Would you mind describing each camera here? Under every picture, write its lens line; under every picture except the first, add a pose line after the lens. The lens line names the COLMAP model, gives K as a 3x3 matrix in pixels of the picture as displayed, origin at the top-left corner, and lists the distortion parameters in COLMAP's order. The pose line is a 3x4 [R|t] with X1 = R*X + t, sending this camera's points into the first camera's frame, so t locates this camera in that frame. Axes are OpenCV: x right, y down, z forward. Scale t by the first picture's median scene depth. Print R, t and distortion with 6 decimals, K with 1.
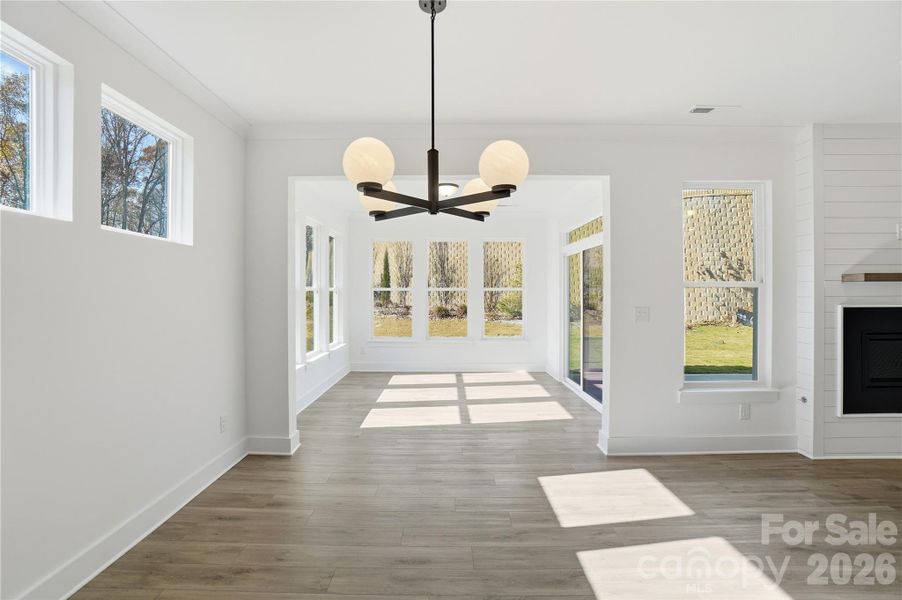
lens RADIAL K [[405.9, 0, 440.8], [0, 405.9, 299.6], [0, 0, 1]] dist [0.001000, 0.000283]
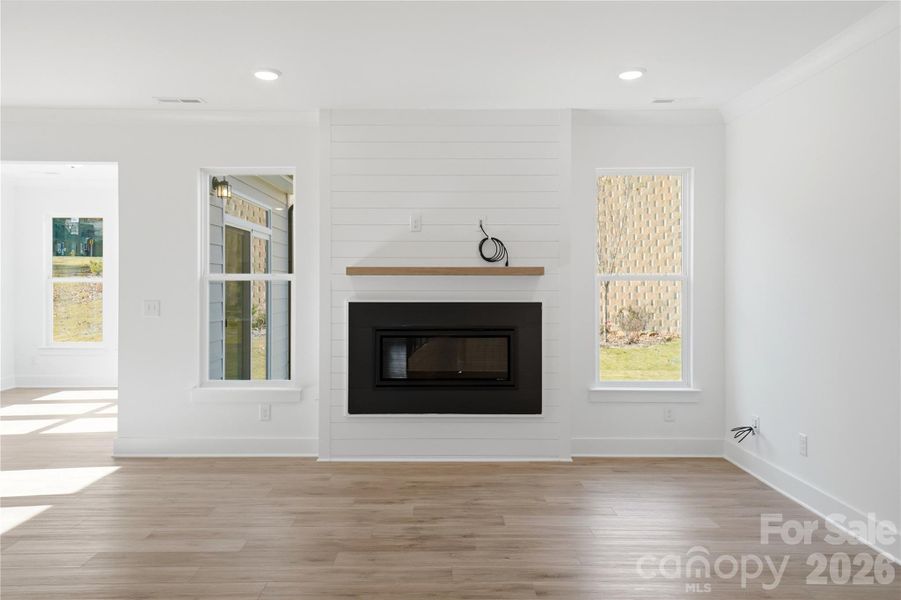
lens RADIAL K [[412.7, 0, 449.1], [0, 412.7, 292.0], [0, 0, 1]] dist [0.000764, 0.000300]
pose [[0.999986, 0.002924, 0.004431, 1.203159], [-0.002896, 0.999977, -0.006194, 0.000566], [-0.004449, 0.006181, 0.999971, 0.033765]]
